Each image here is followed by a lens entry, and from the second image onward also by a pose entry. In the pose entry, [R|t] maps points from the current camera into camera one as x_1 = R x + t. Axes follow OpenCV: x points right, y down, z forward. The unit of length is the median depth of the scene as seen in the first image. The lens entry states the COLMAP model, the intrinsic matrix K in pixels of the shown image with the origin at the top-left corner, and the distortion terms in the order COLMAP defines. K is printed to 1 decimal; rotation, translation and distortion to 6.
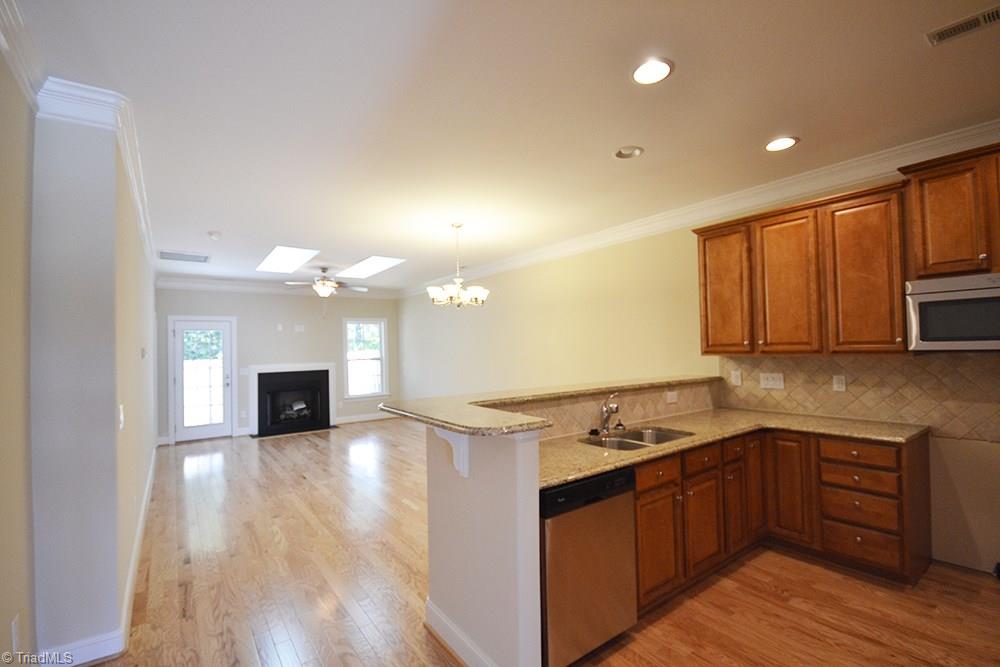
lens RADIAL K [[443.2, 0, 494.6], [0, 443.2, 340.1], [0, 0, 1]] dist [0.003955, -0.008589]
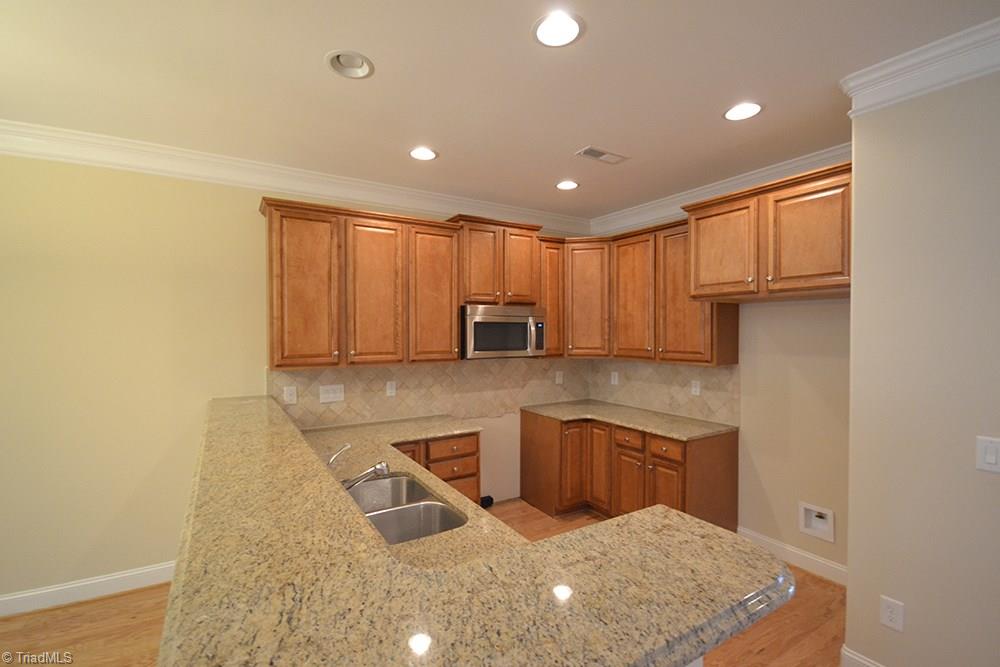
lens RADIAL K [[443.2, 0, 504.0], [0, 443.2, 340.6], [0, 0, 1]] dist [0.003955, -0.008589]
pose [[0.078284, 0.000216, 0.996931, -0.262297], [-0.017120, 0.999853, 0.001128, -0.024249], [-0.996784, -0.017155, 0.078276, 0.593154]]
